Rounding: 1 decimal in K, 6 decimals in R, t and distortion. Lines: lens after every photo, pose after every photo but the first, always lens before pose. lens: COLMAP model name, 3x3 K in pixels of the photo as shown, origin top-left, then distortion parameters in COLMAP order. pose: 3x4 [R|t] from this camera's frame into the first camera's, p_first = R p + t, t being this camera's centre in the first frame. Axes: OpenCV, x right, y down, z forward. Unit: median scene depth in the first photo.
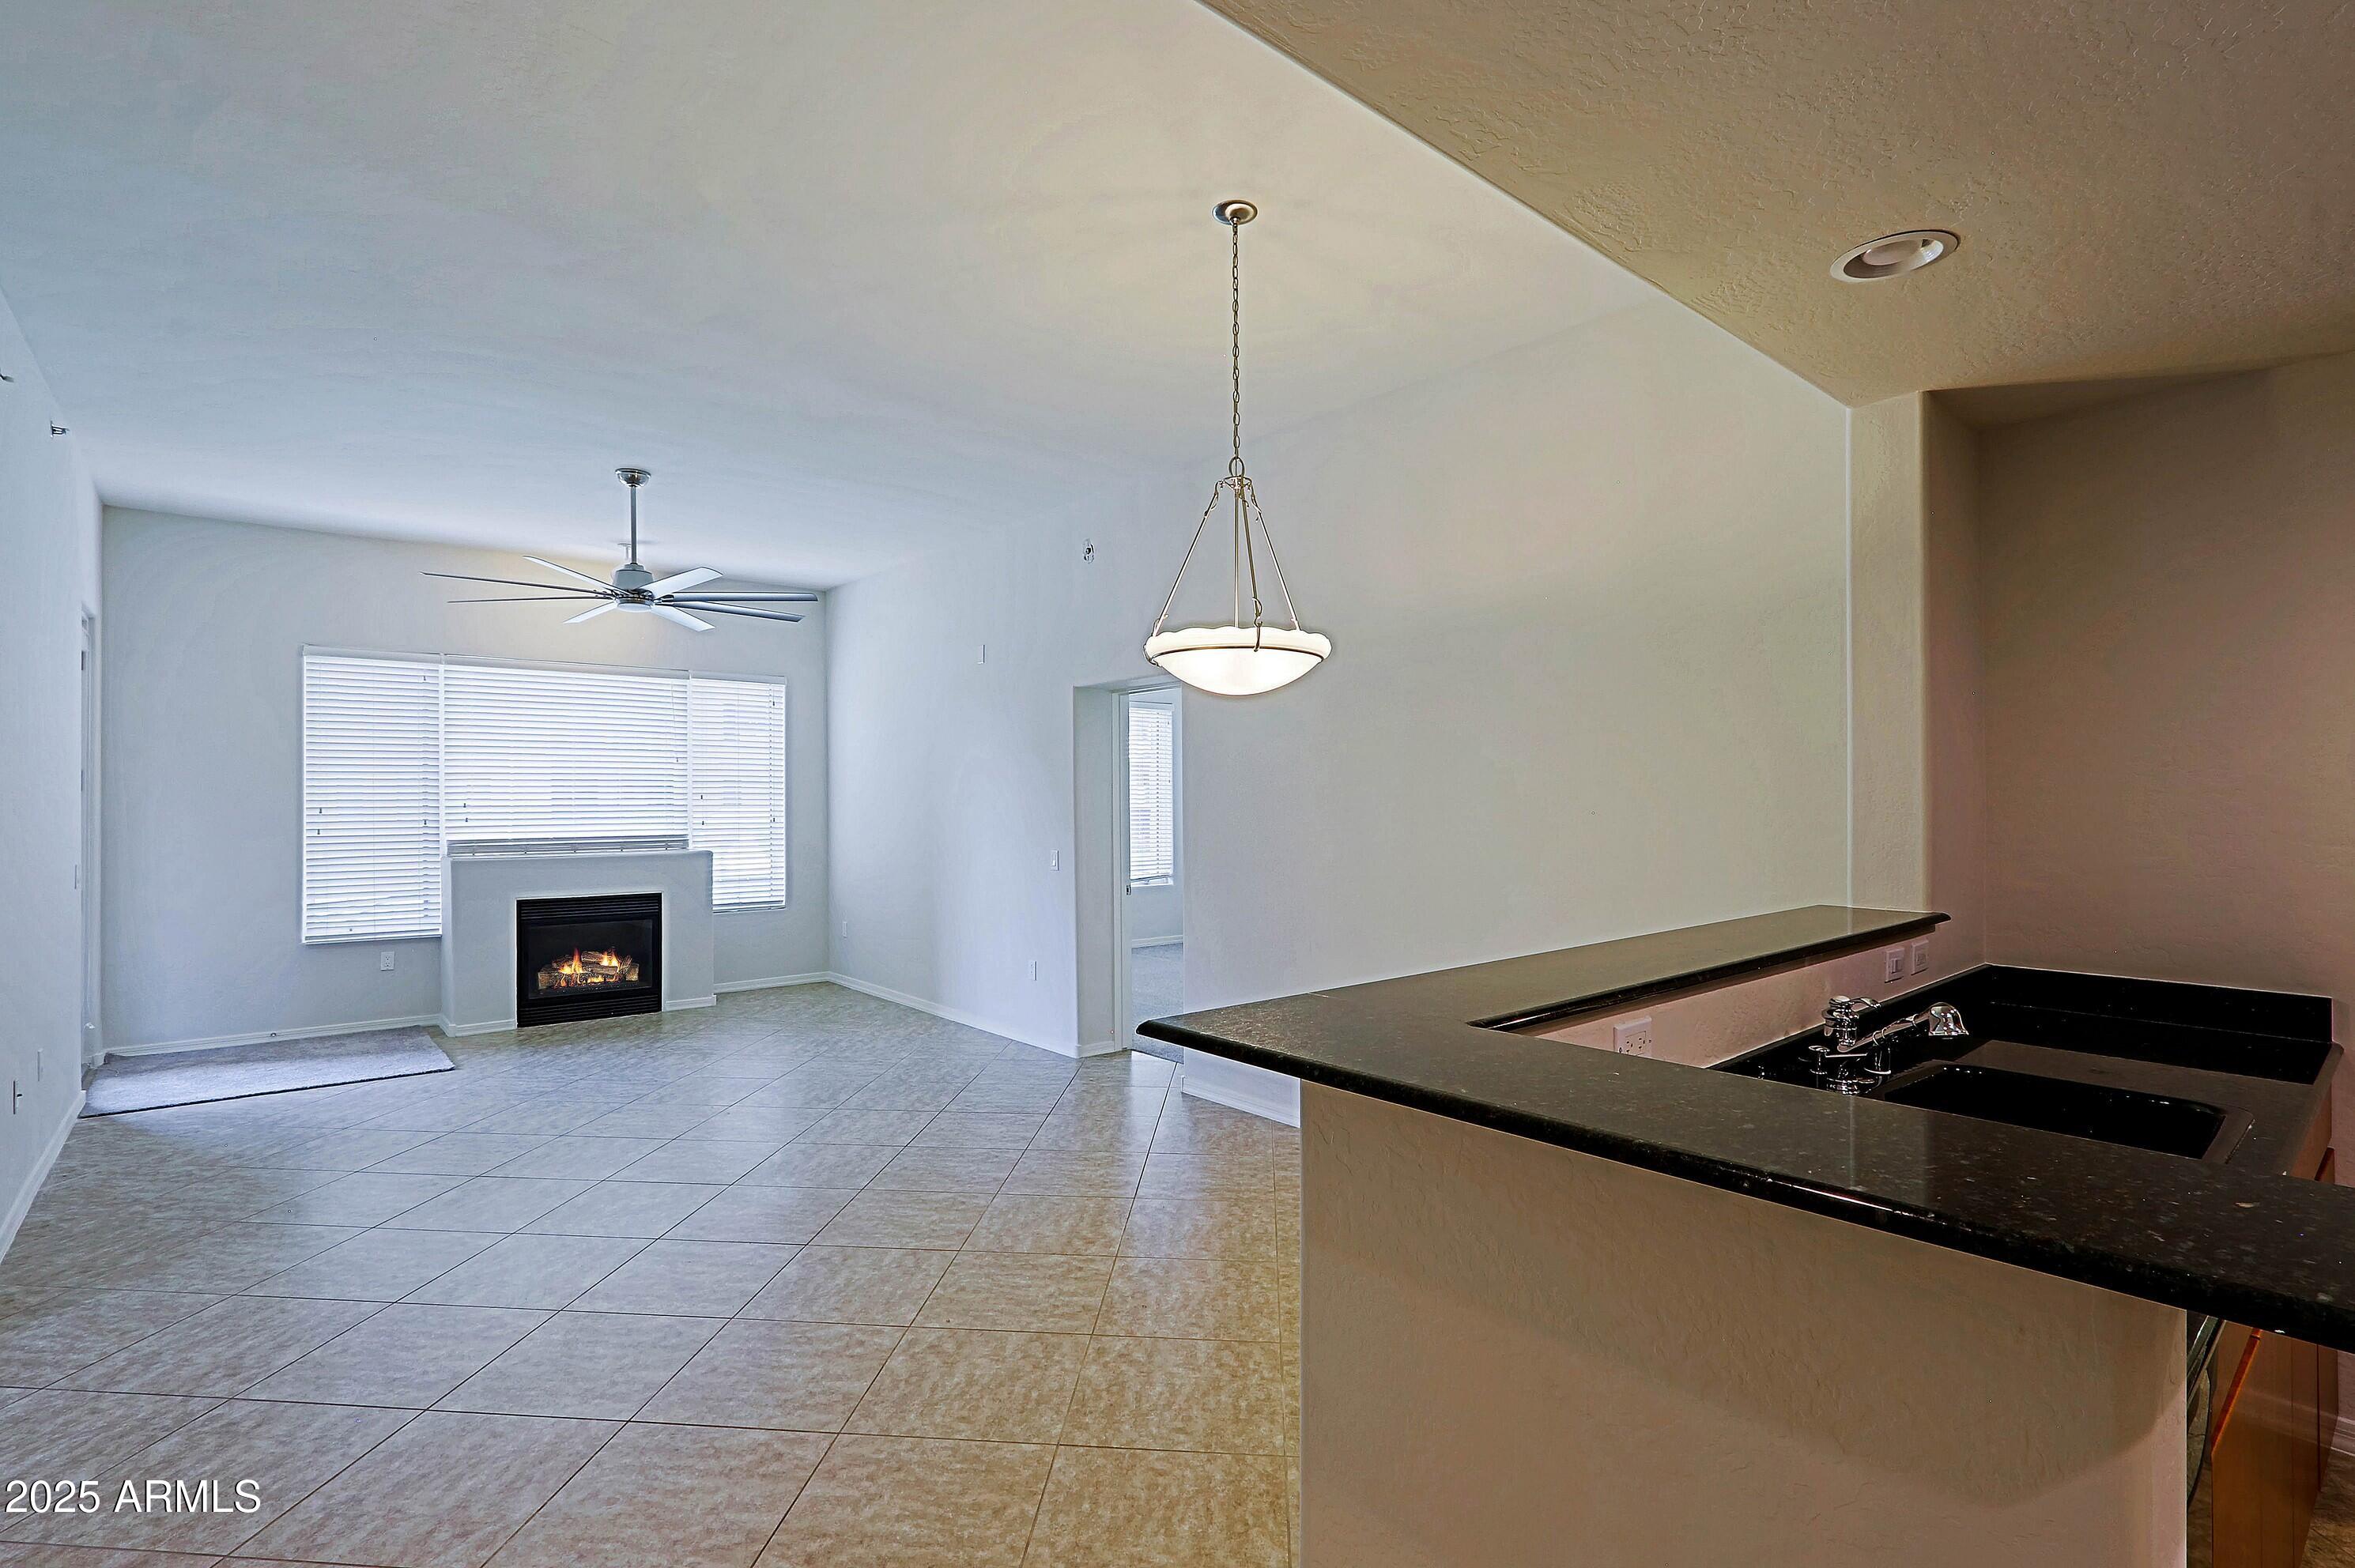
lens RADIAL K [[1102.7, 0, 1162.3], [0, 1102.7, 789.7], [0, 0, 1]] dist [0.000501, 0.000067]
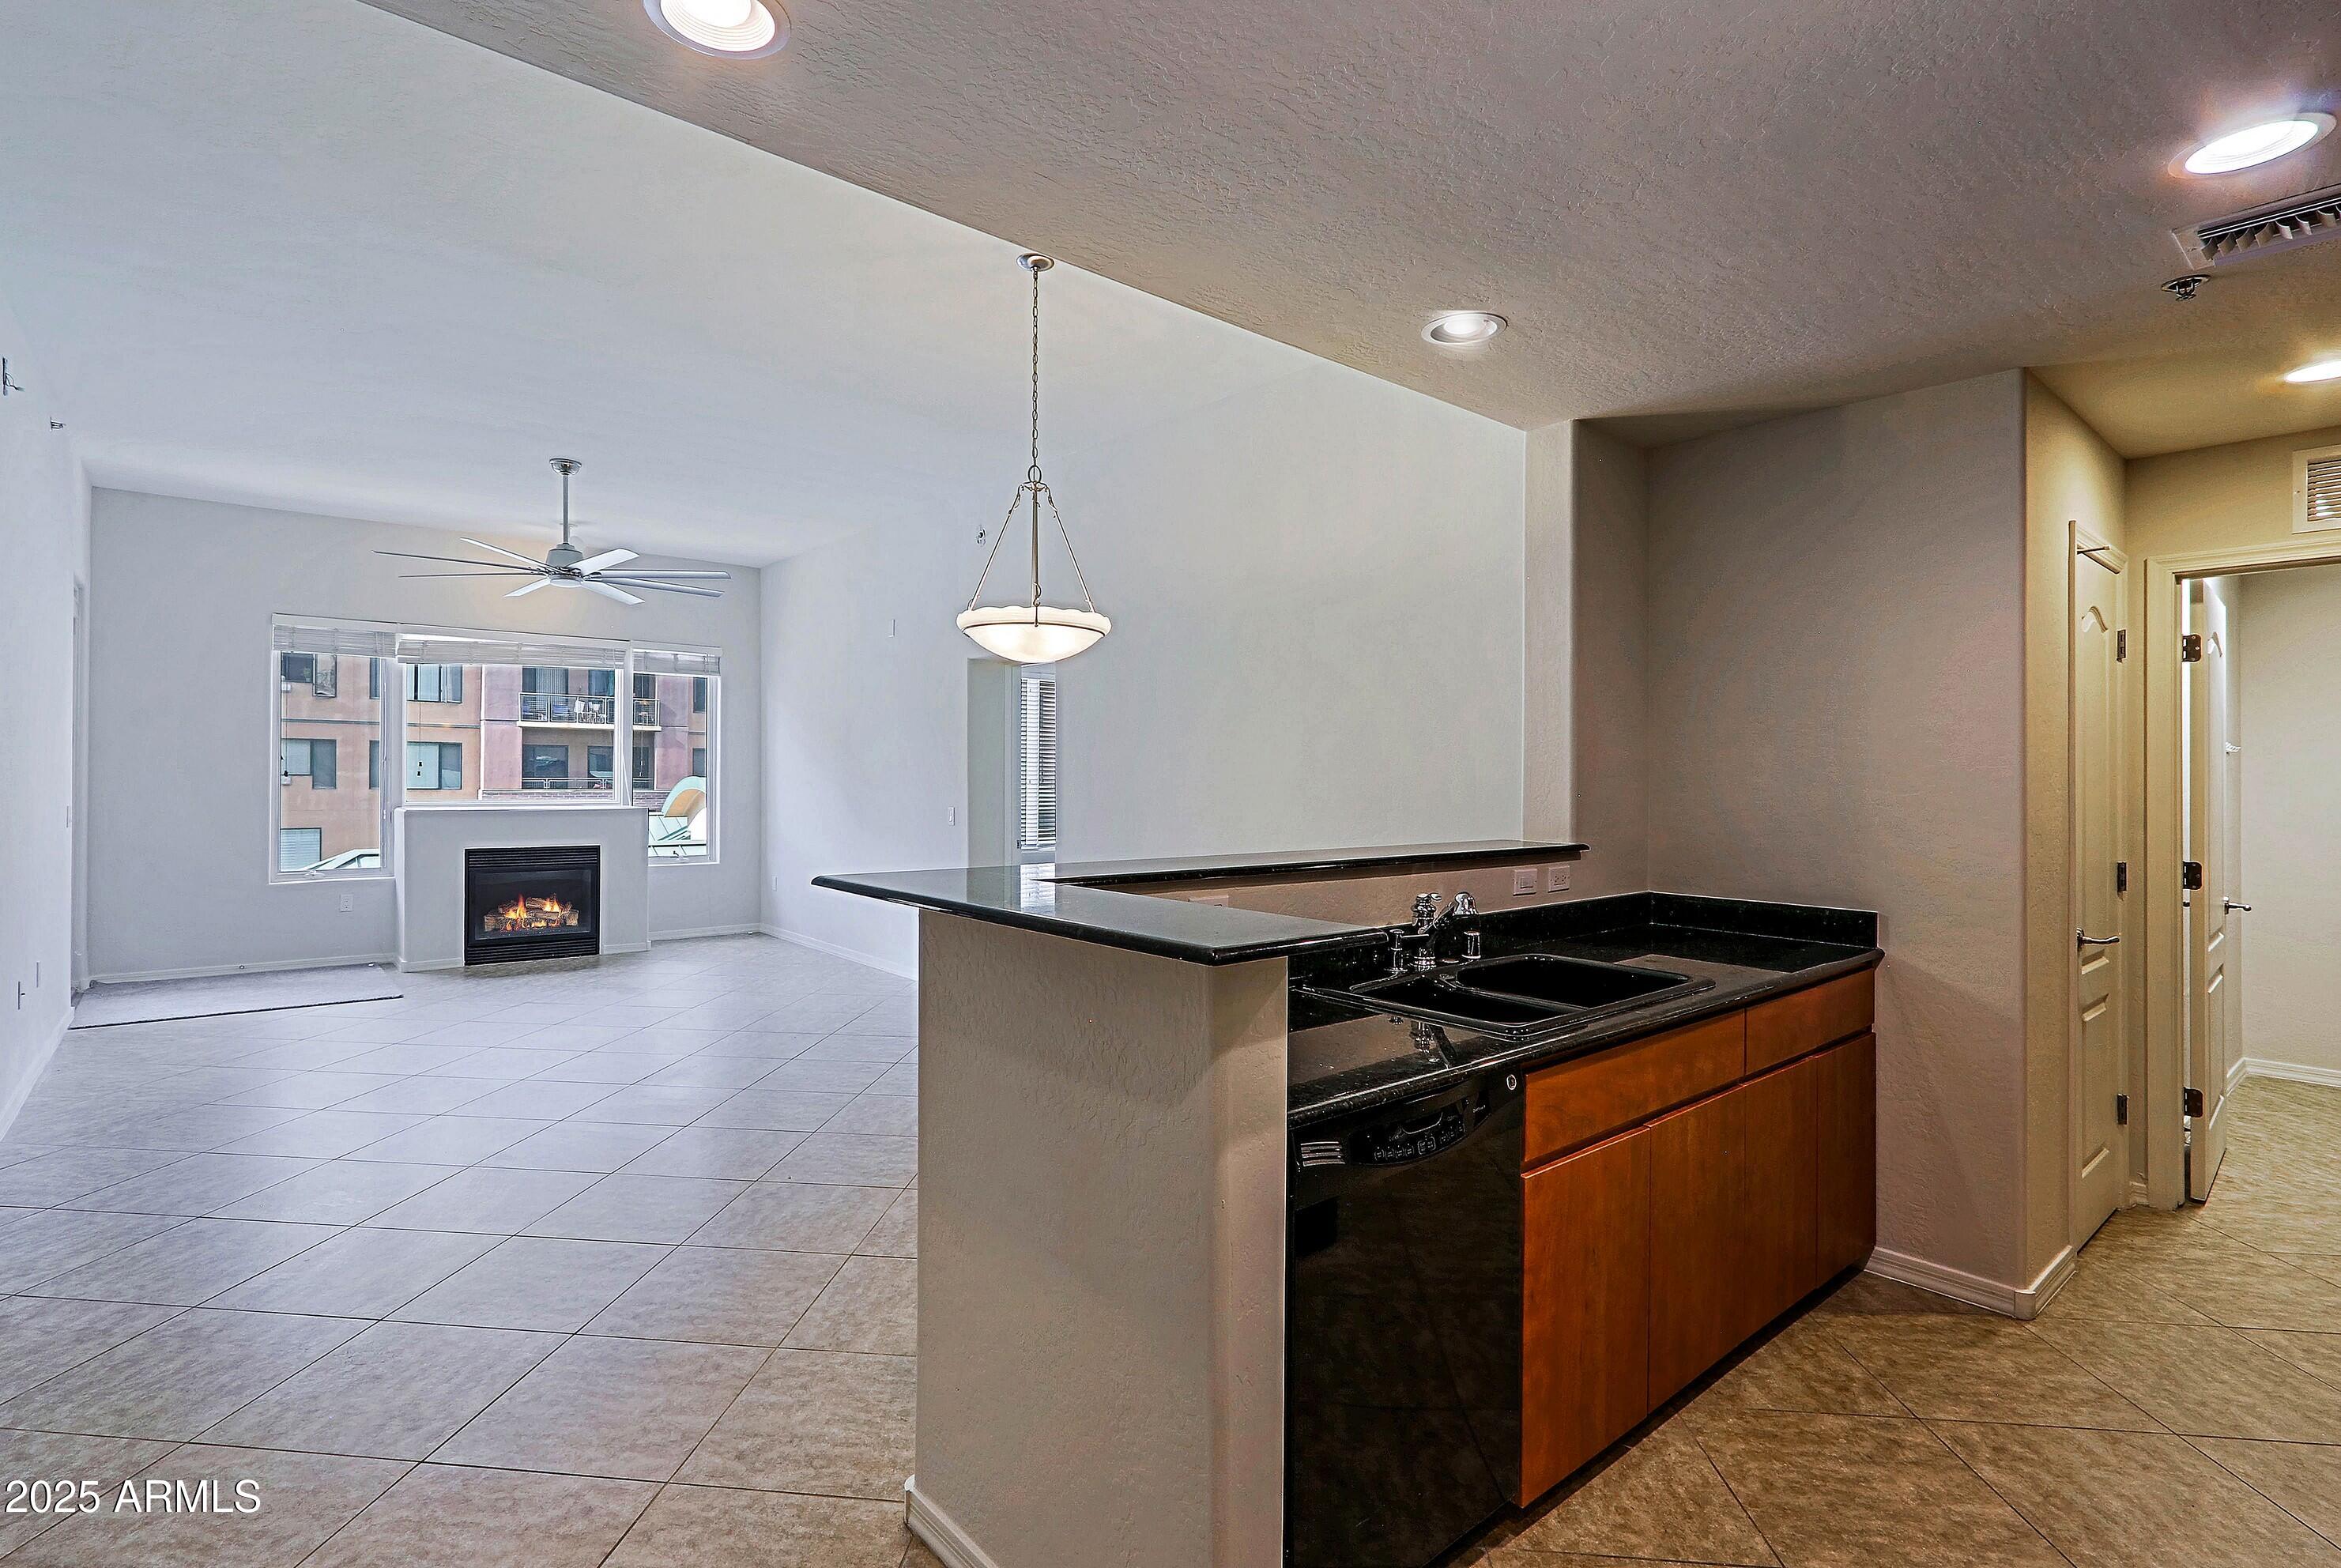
lens RADIAL K [[1099.5, 0, 1131.3], [0, 1099.5, 780.6], [0, 0, 1]] dist [0.000219, 0.000931]
pose [[0.999952, 0.009207, -0.003396, 0.098889], [-0.009158, 0.999859, 0.014051, 0.013166], [0.003524, -0.014020, 0.999896, -0.110131]]
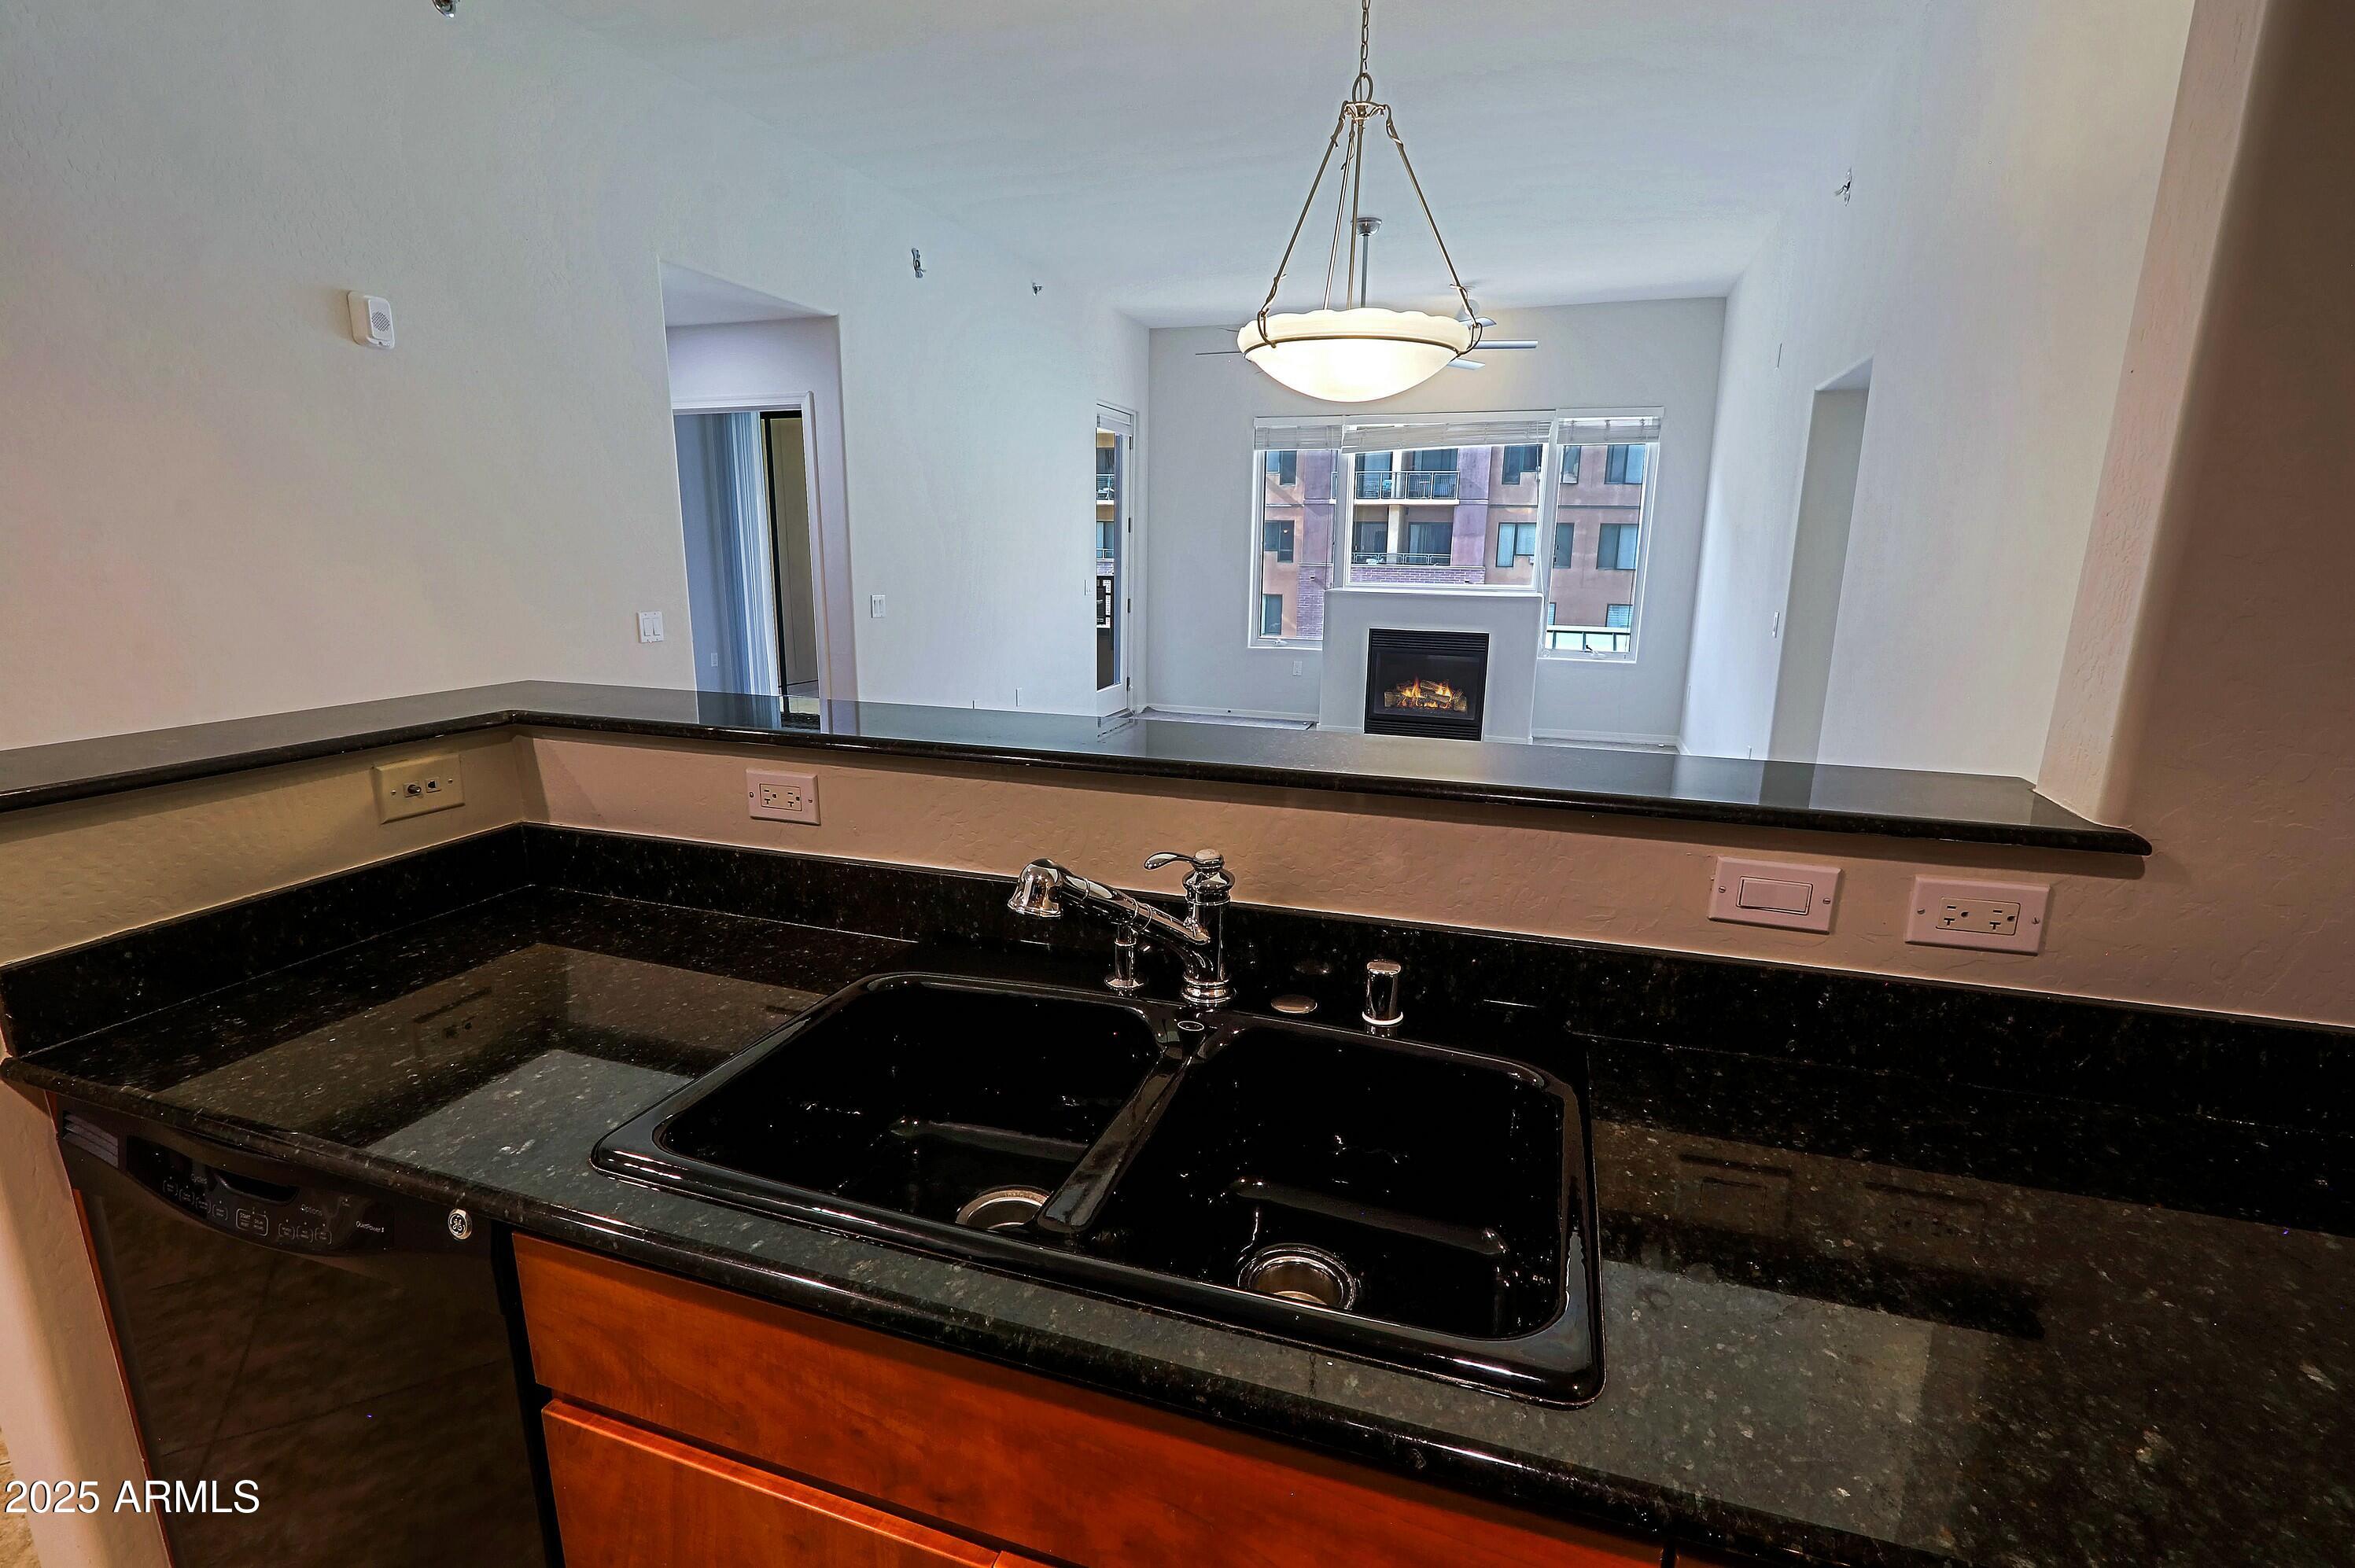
lens RADIAL K [[1102.7, 0, 1162.3], [0, 1102.7, 789.7], [0, 0, 1]] dist [0.000501, 0.000067]
pose [[0.517915, 0.195680, -0.832750, 0.401168], [-0.007467, 0.974482, 0.224340, 0.005992], [0.855399, -0.109971, 0.506161, 0.241298]]
